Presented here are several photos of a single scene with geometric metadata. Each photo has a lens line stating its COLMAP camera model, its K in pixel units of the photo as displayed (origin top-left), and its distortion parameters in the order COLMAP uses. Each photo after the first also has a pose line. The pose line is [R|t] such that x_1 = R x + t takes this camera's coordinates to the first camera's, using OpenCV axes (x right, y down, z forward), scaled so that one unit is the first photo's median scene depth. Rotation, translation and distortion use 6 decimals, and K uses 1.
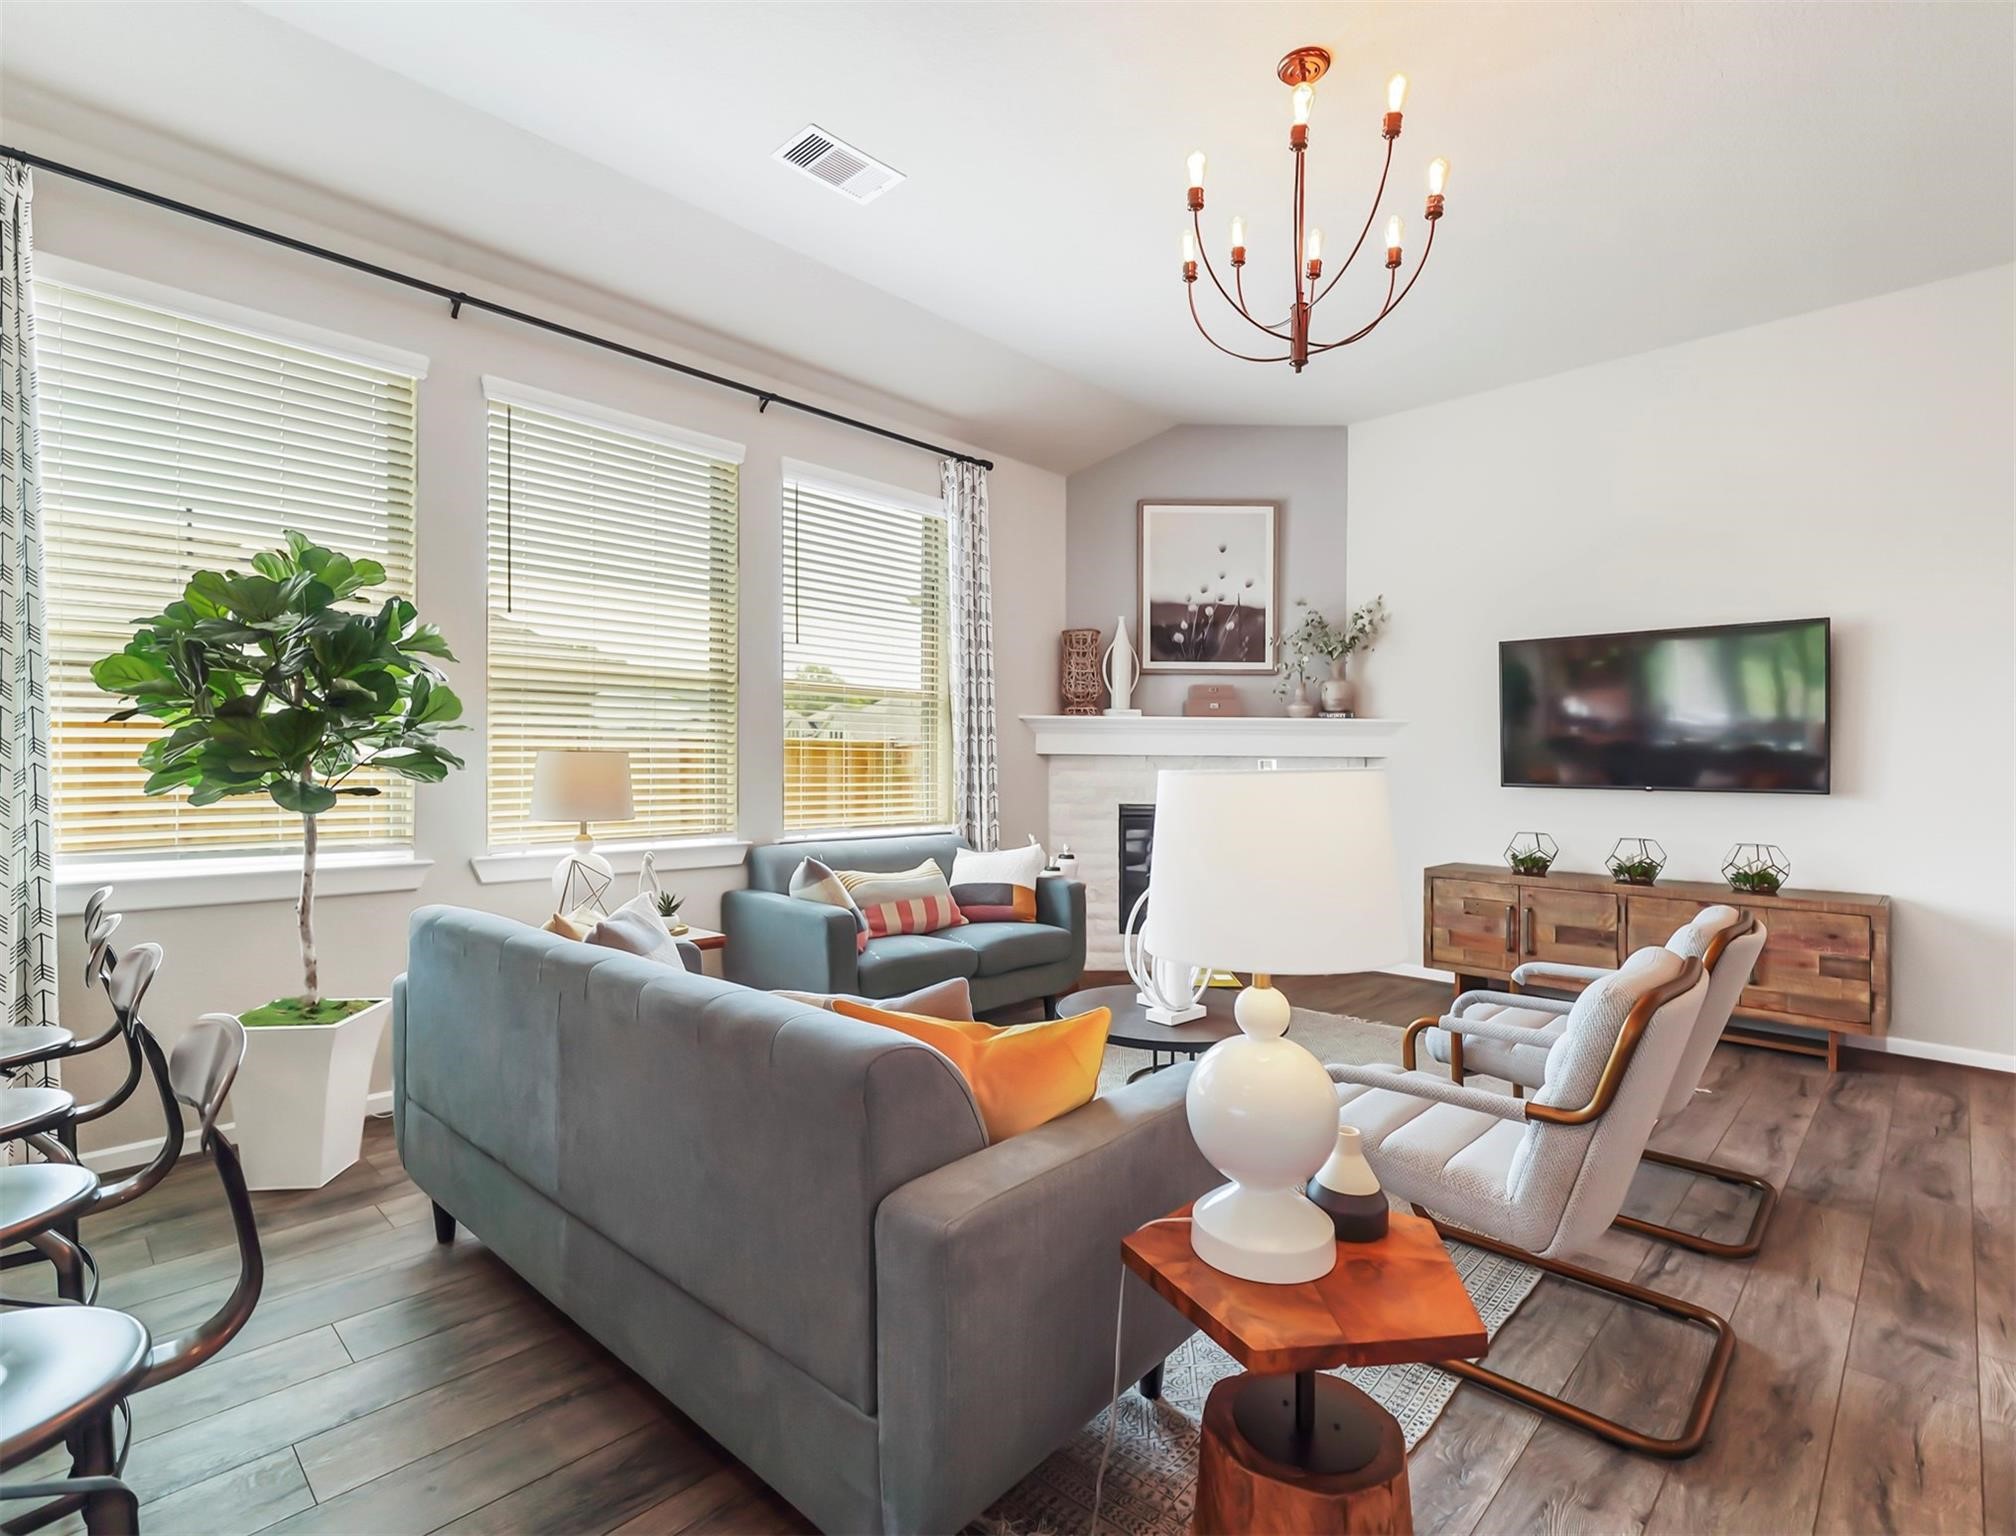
lens RADIAL K [[965.9, 0, 1004.4], [0, 965.9, 761.6], [0, 0, 1]] dist [0.004265, -0.002016]
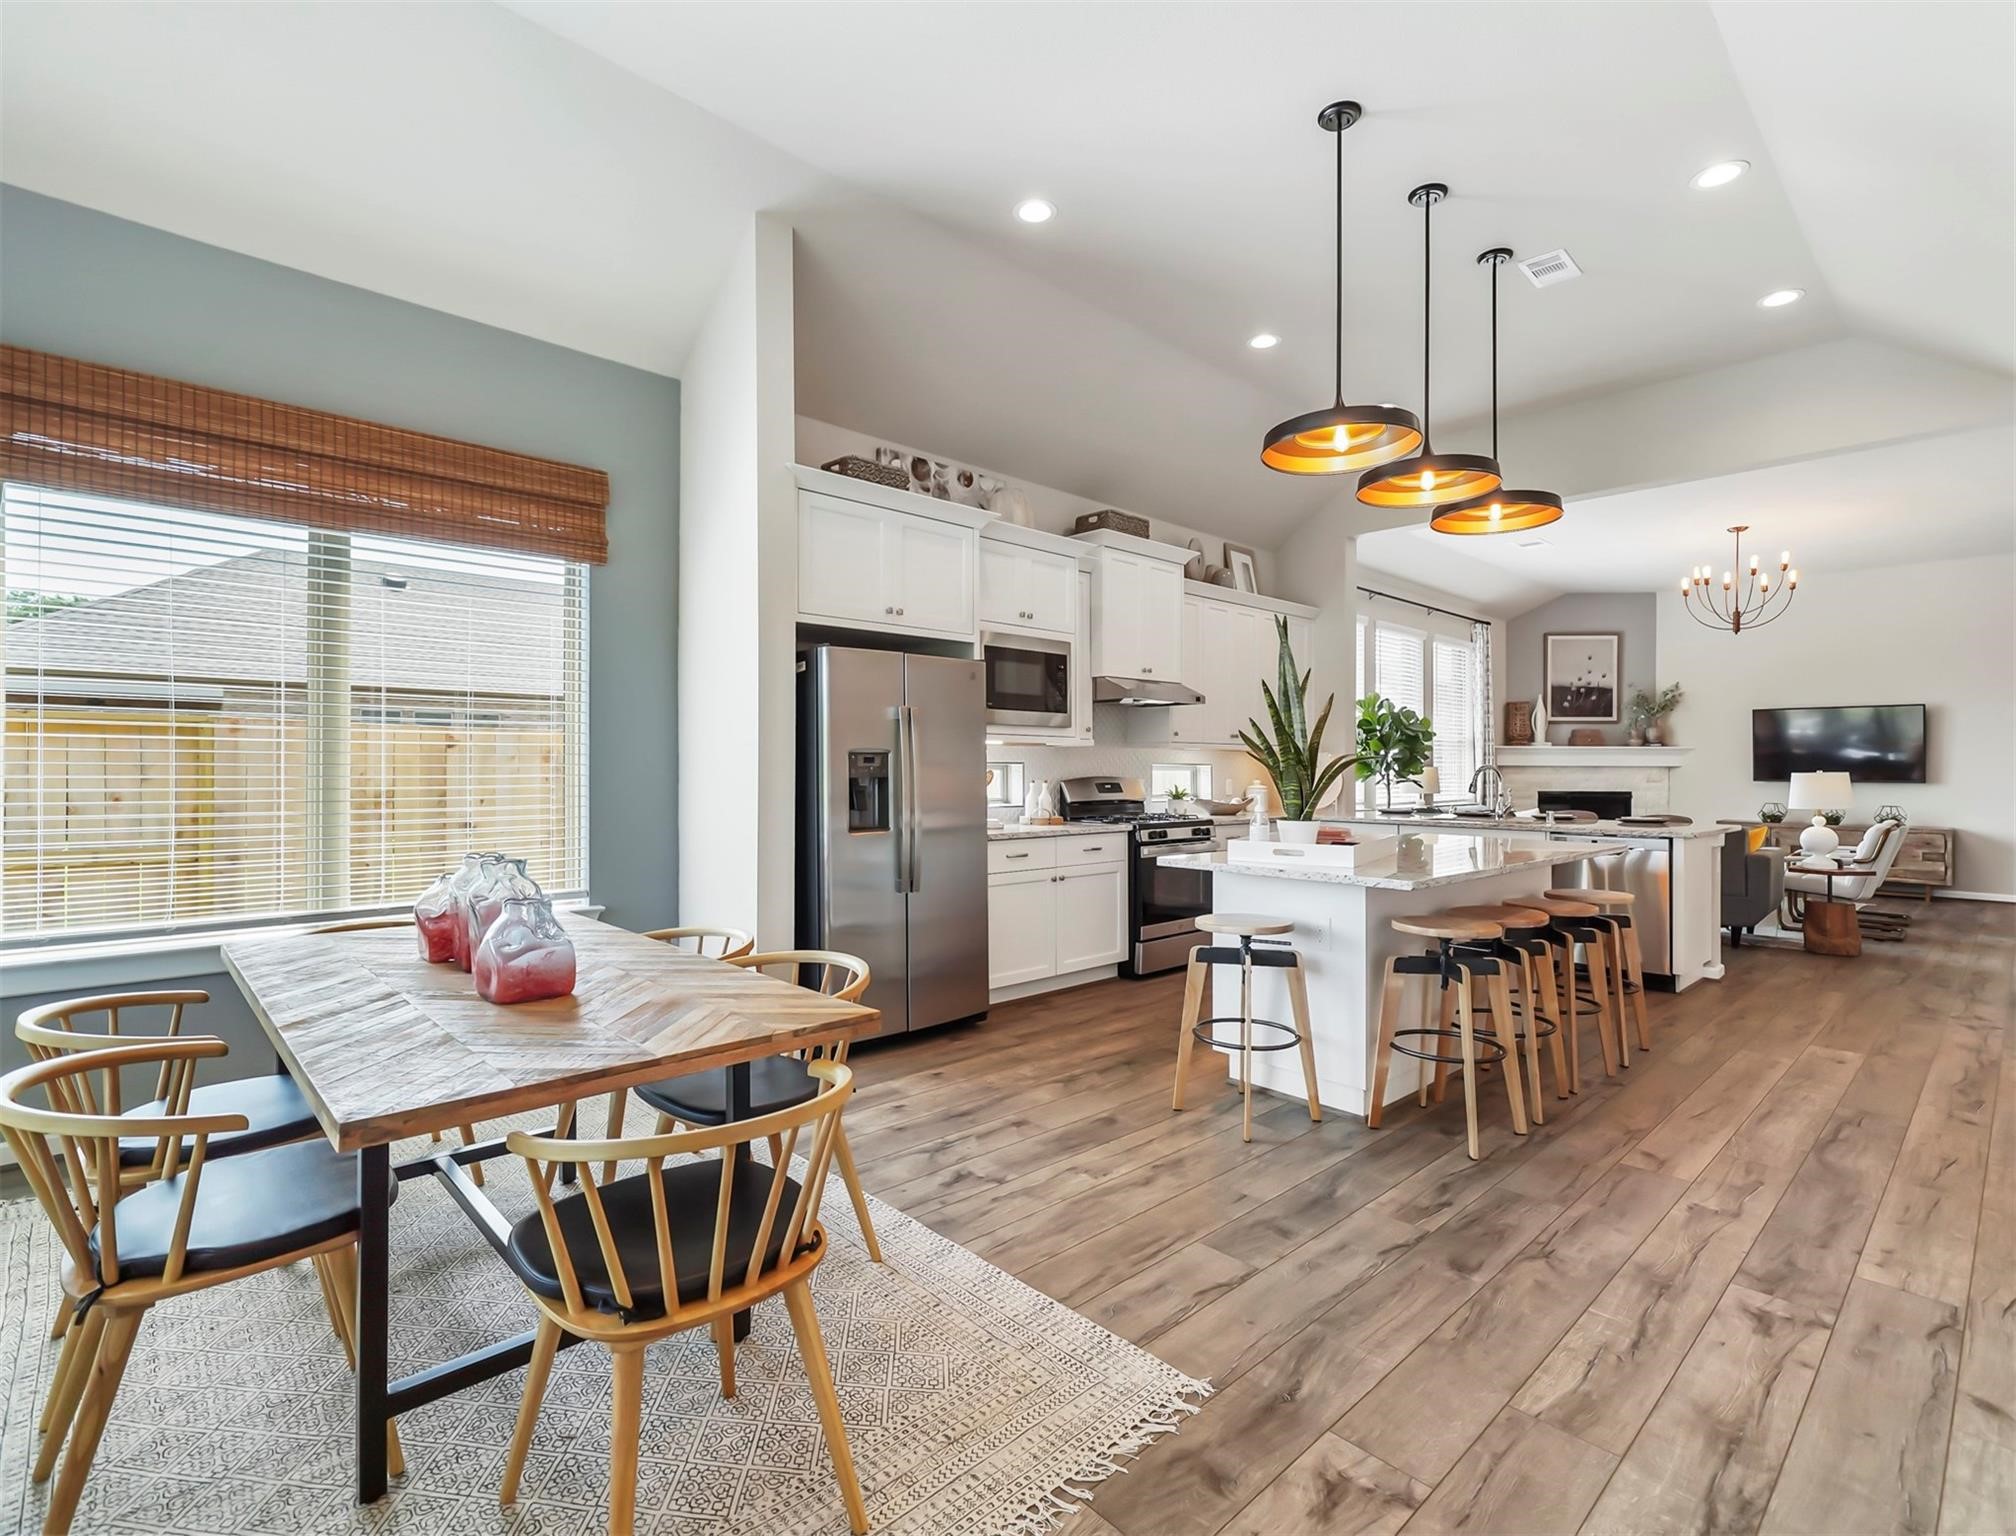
lens RADIAL K [[965.9, 0, 996.6], [0, 965.9, 761.0], [0, 0, 1]] dist [0.004265, -0.002016]
pose [[0.999066, -0.005091, -0.042912, -0.883107], [0.004844, 0.999971, -0.005841, -0.010442], [0.042940, 0.005628, 0.999062, -0.980630]]
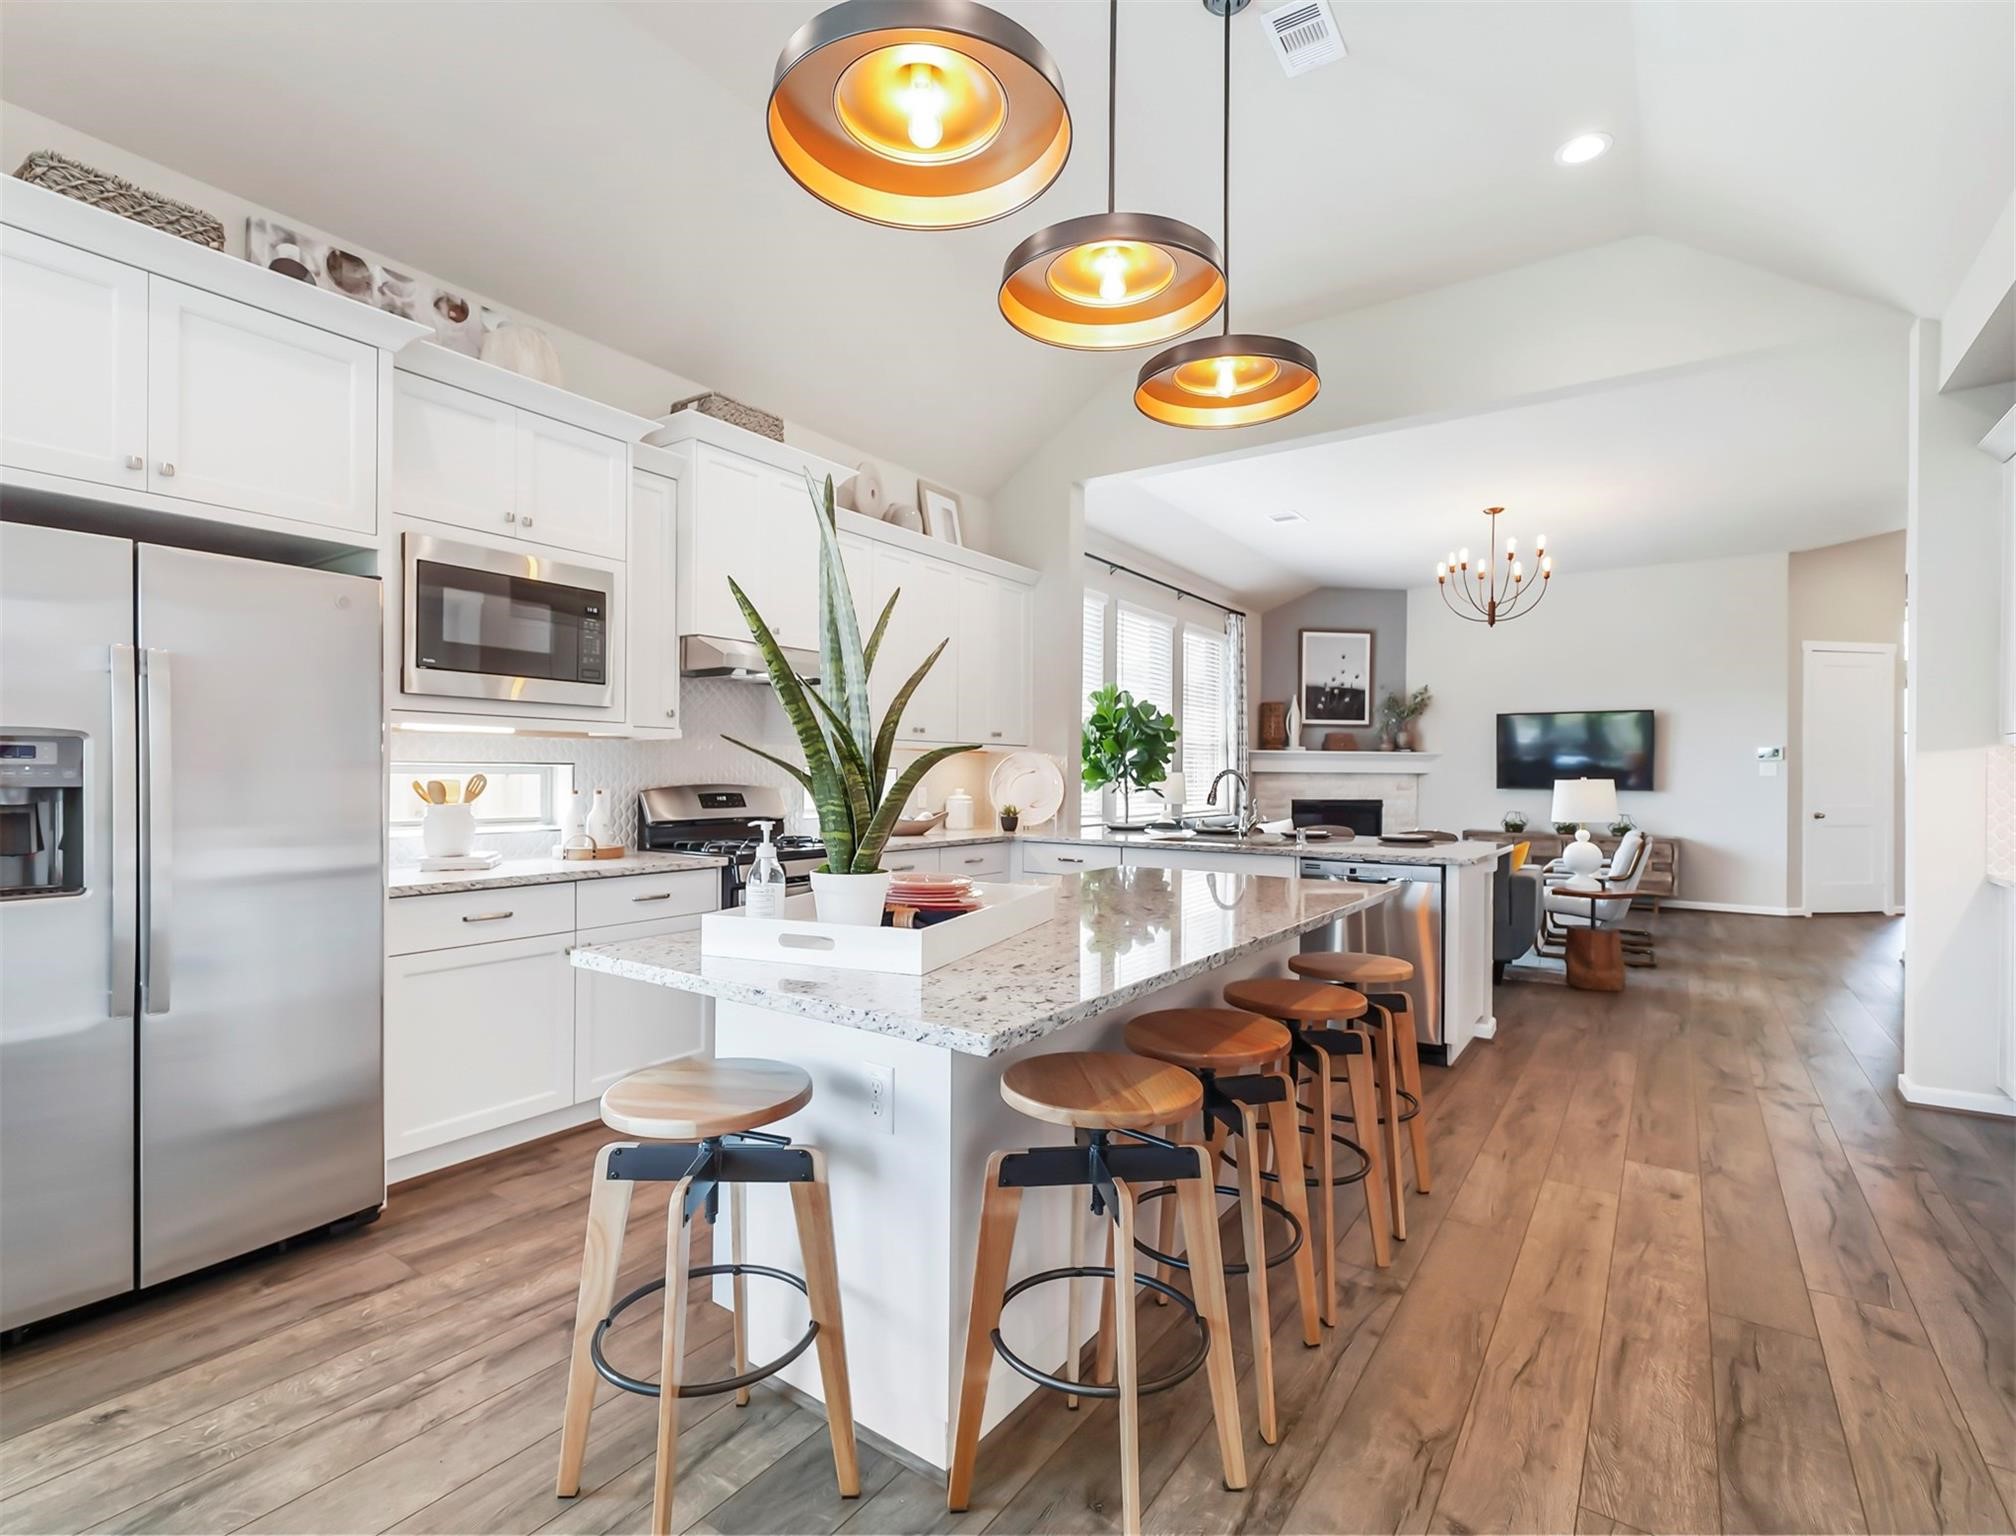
lens RADIAL K [[965.9, 0, 1001.2], [0, 965.9, 777.1], [0, 0, 1]] dist [0.004265, -0.002016]
pose [[0.985399, -0.002690, 0.170237, -0.716749], [0.001851, 0.999985, 0.005085, -0.007763], [-0.170248, -0.004695, 0.985390, -0.667590]]
